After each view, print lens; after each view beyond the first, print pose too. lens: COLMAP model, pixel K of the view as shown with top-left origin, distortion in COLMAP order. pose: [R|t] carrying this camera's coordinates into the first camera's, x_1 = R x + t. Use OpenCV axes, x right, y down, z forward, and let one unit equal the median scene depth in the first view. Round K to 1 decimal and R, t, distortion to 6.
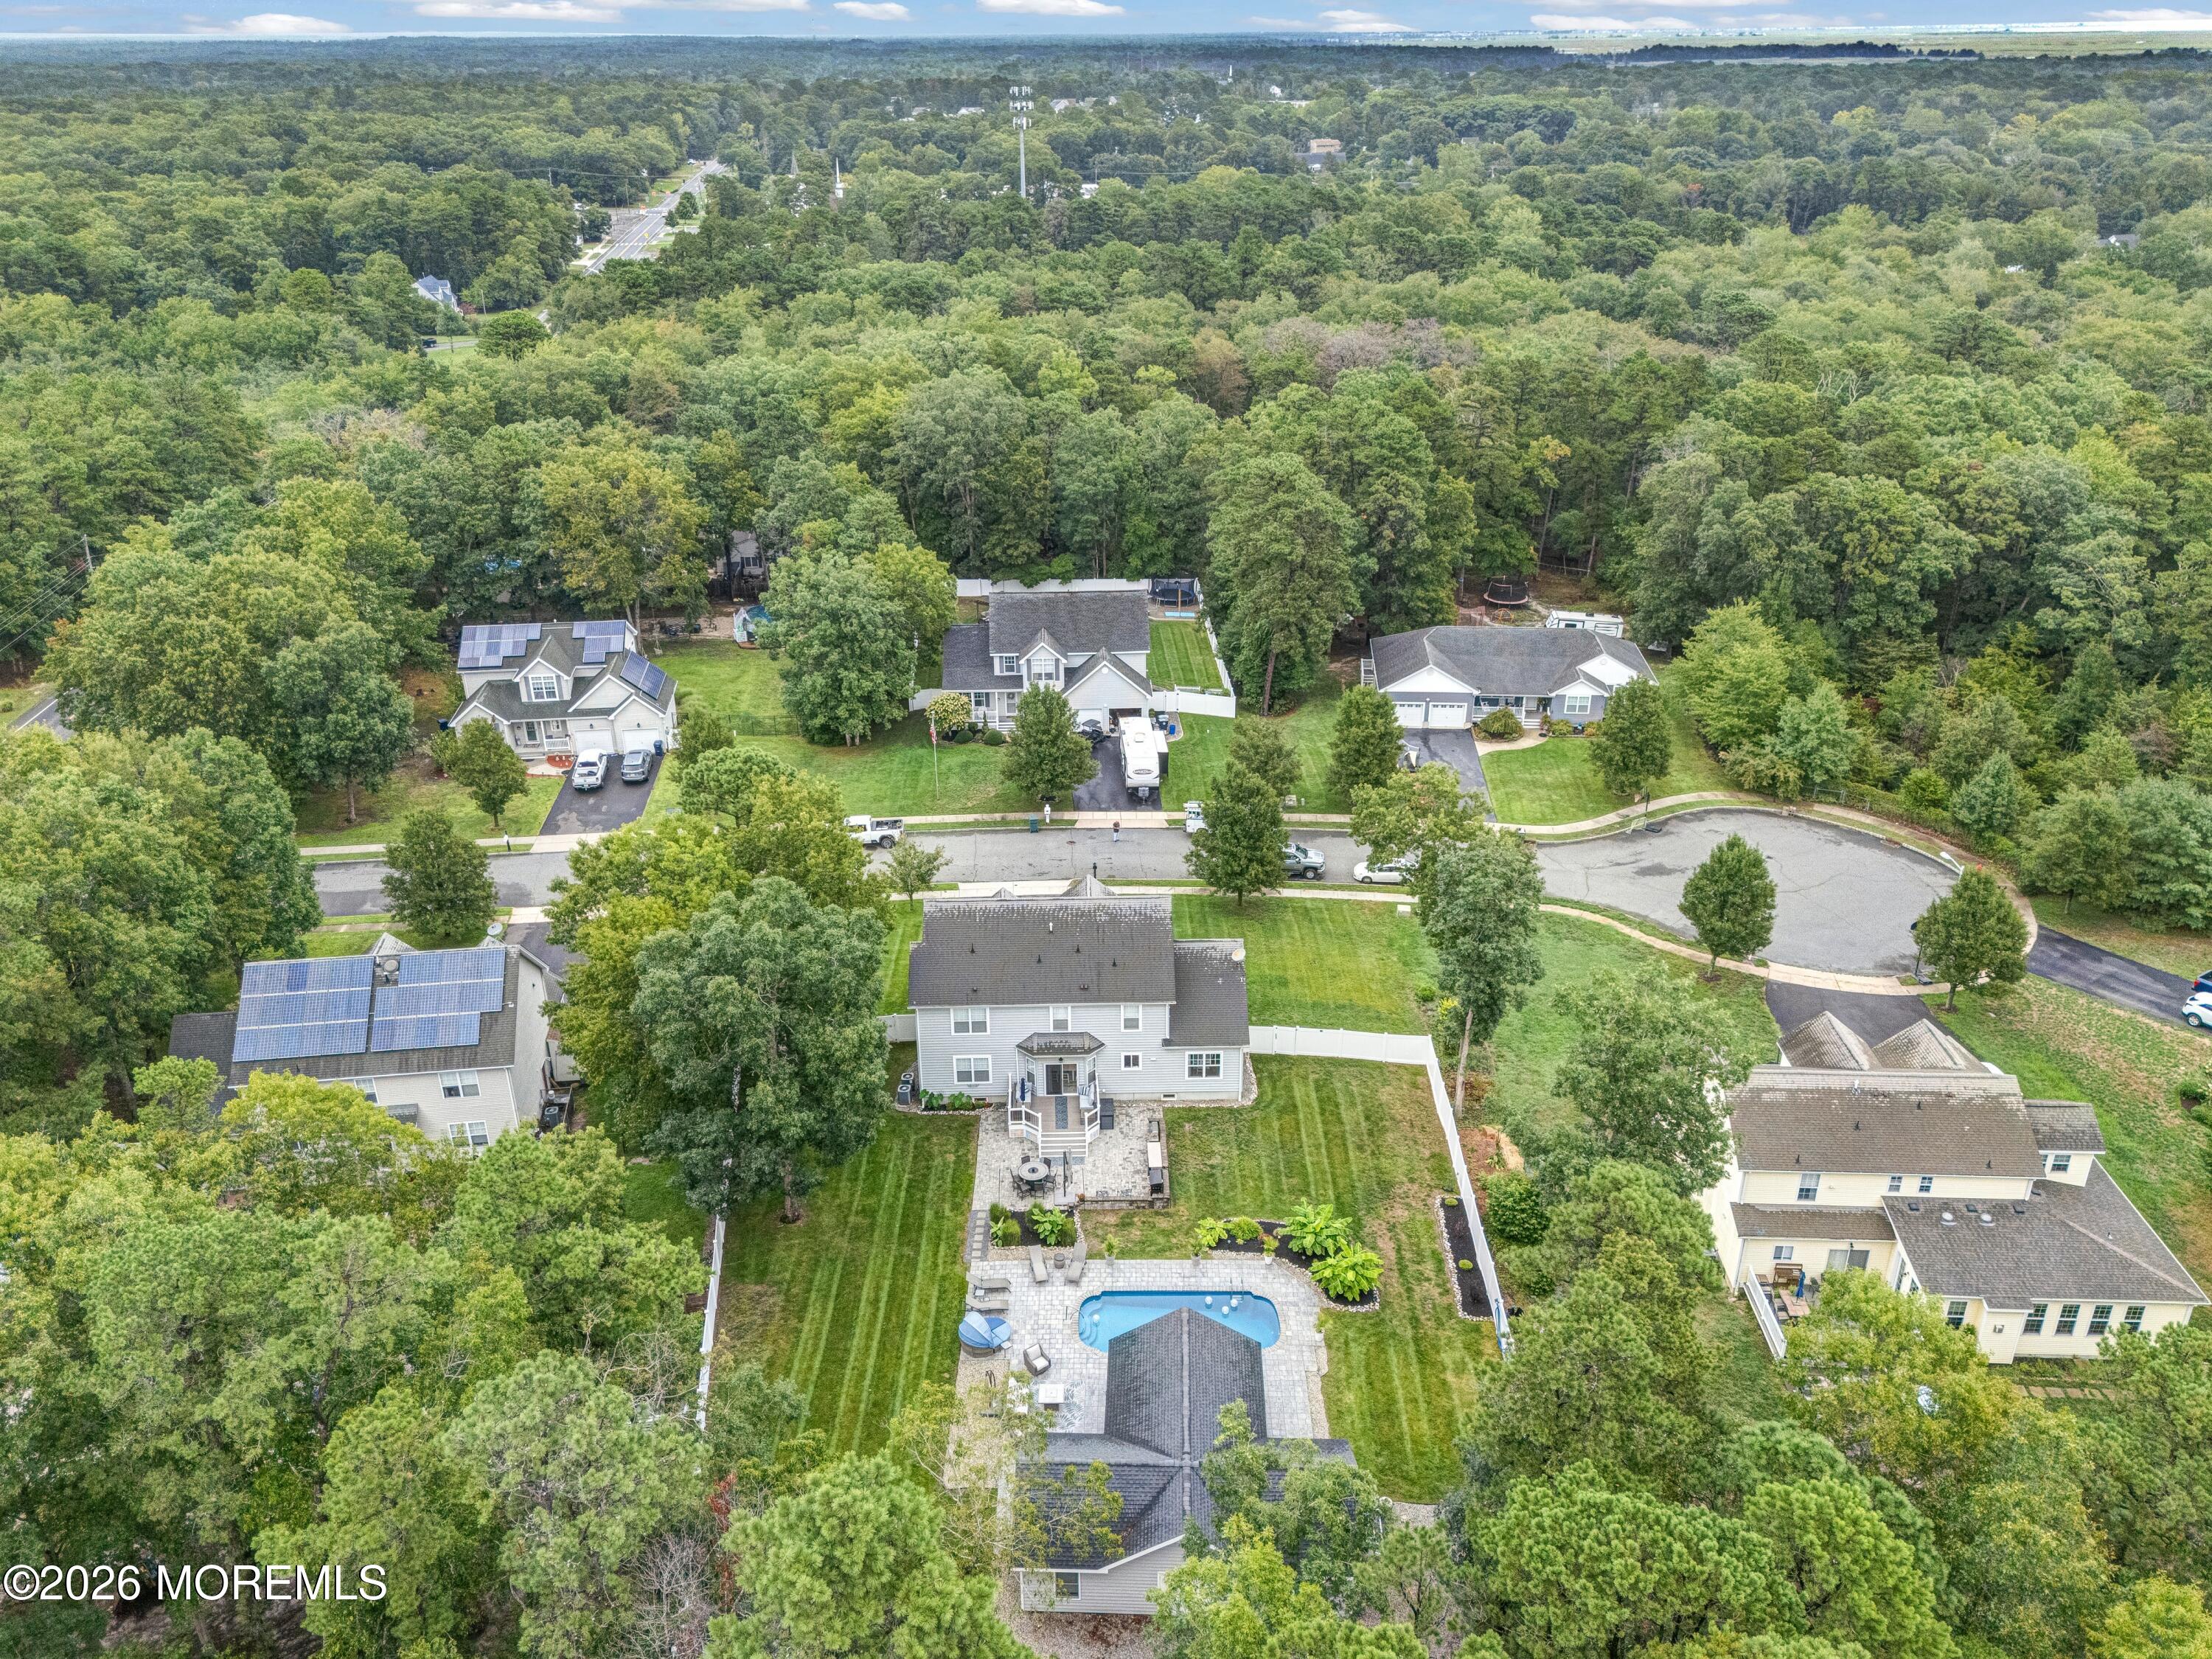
lens RADIAL K [[1742.4, 0, 1106.0], [0, 1742.4, 829.5], [0, 0, 1]] dist [0.099885, -0.143317]
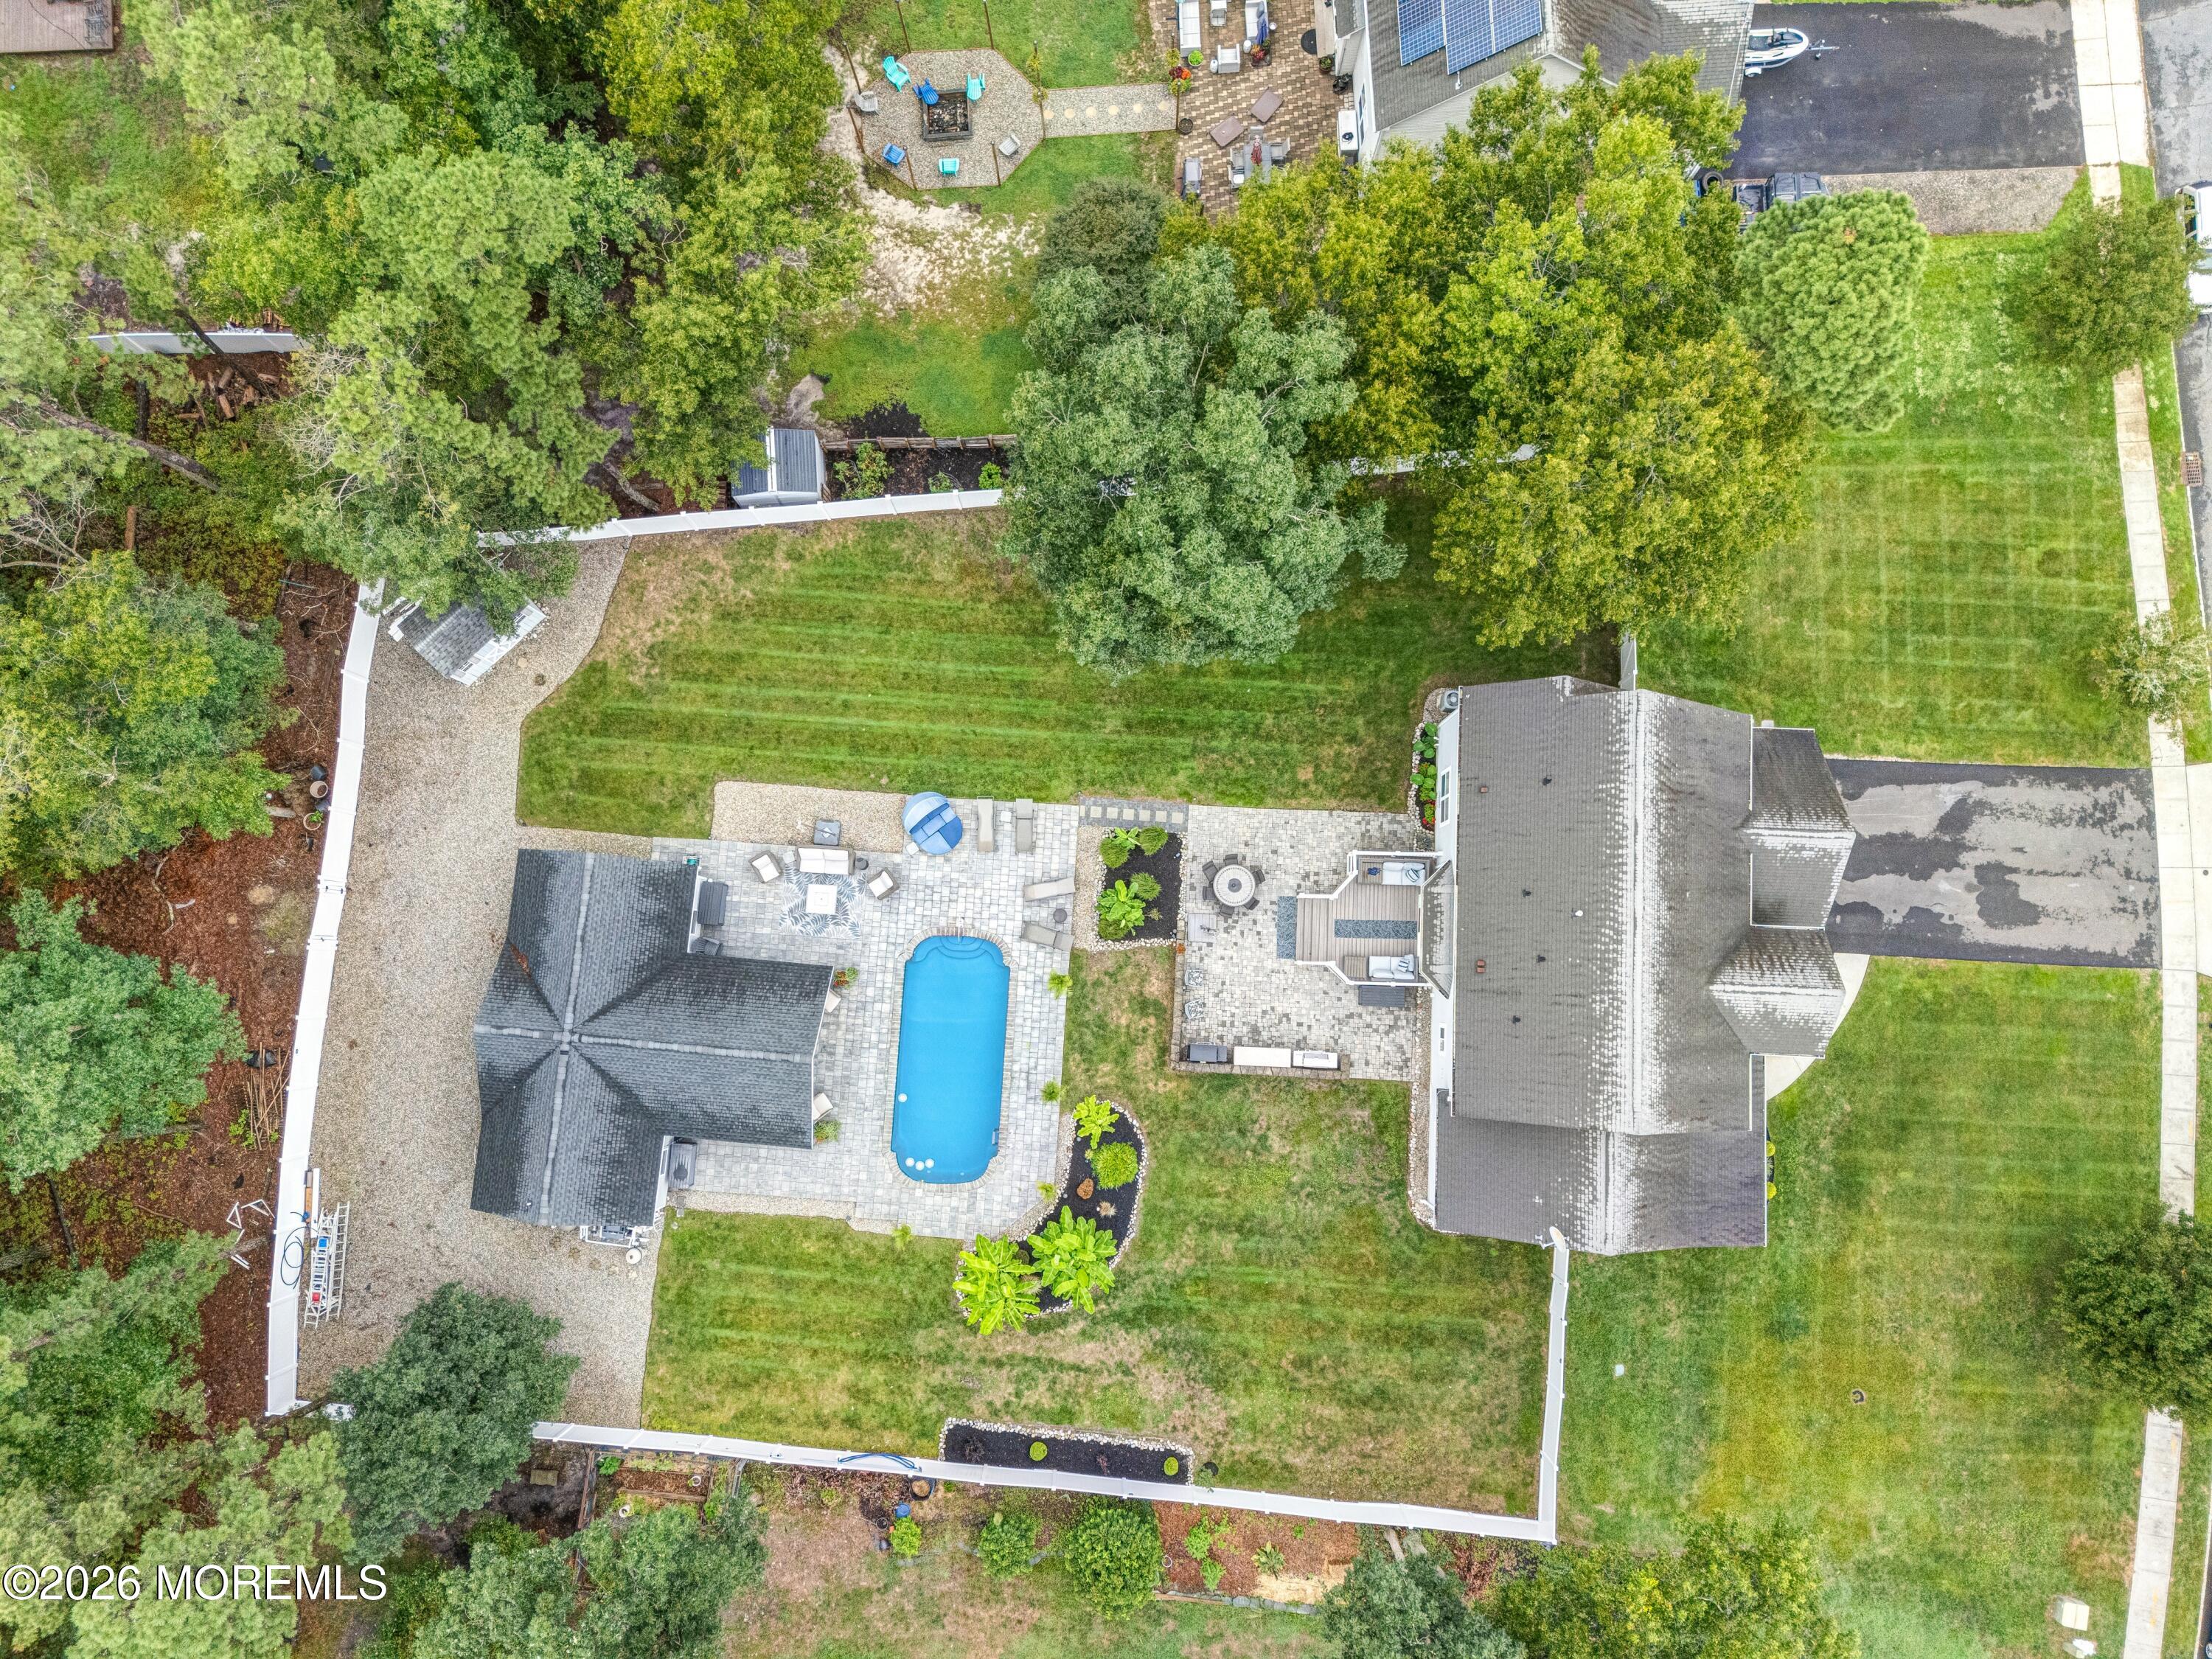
lens RADIAL K [[1649.4, 0, 1101.0], [0, 1649.4, 836.8], [0, 0, 1]] dist [0.075367, -0.067826]
pose [[-0.058277, 0.994247, -0.089873, 0.002014], [-0.415381, 0.057713, 0.907815, -0.281218], [0.907779, 0.090236, 0.409628, 0.457025]]
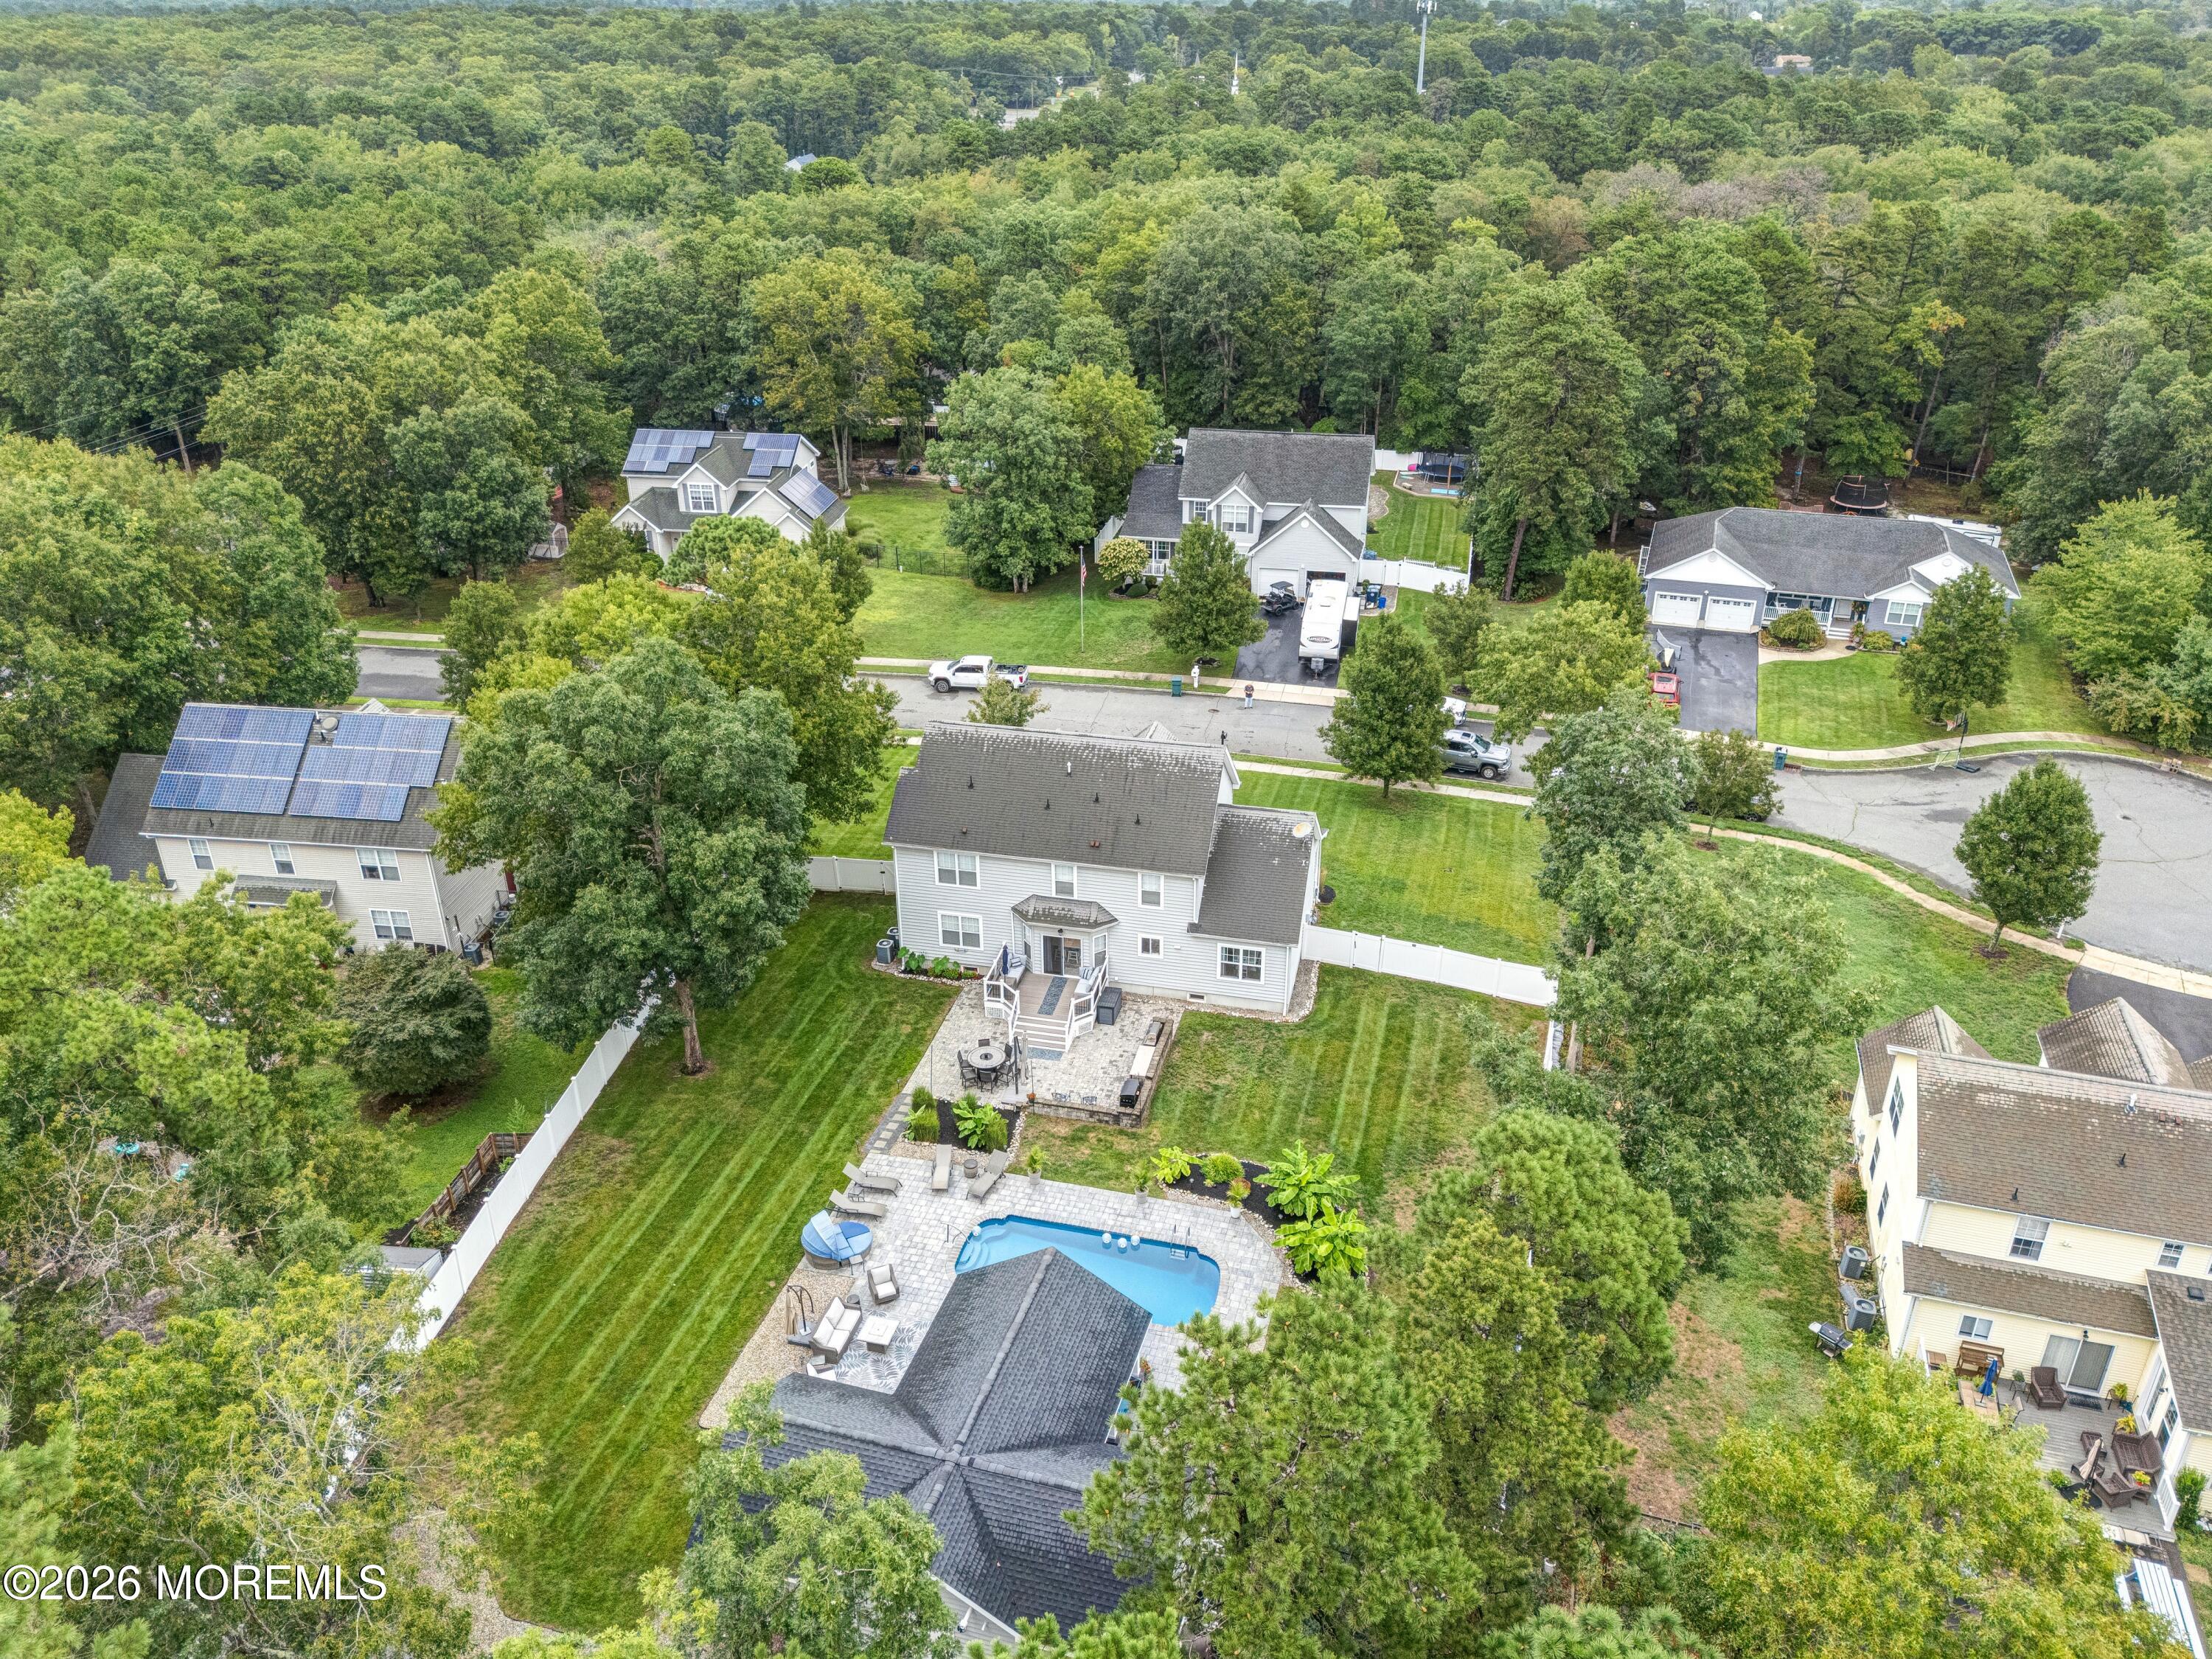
lens RADIAL K [[1707.1, 0, 1099.0], [0, 1707.1, 832.9], [0, 0, 1]] dist [0.080503, -0.080485]
pose [[0.966654, 0.115802, -0.228406, 0.119672], [-0.109608, 0.993183, 0.039665, 0.039072], [0.231442, -0.013307, 0.972758, 0.175142]]
